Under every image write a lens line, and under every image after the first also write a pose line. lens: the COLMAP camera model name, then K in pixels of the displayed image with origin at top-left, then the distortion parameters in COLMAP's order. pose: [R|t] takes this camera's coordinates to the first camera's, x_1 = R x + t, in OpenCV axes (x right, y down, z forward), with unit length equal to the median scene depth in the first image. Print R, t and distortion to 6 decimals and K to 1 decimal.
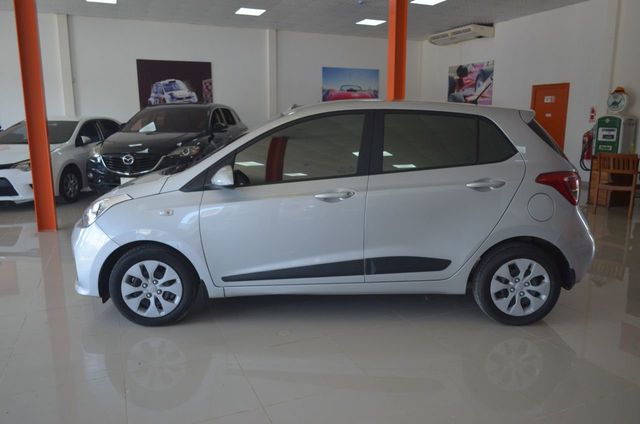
lens RADIAL K [[492.5, 0, 319.6], [0, 492.5, 210.1], [0, 0, 1]] dist [-0.020640, 0.007796]
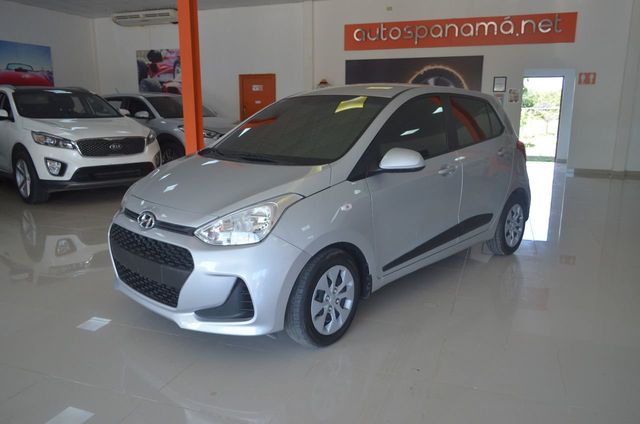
lens RADIAL K [[492.5, 0, 323.1], [0, 492.5, 214.6], [0, 0, 1]] dist [-0.020640, 0.007796]
pose [[0.690082, -0.150121, 0.707991, -0.216514], [0.128013, 0.988145, 0.084750, -0.013551], [-0.712320, 0.032148, 0.701118, 0.095931]]
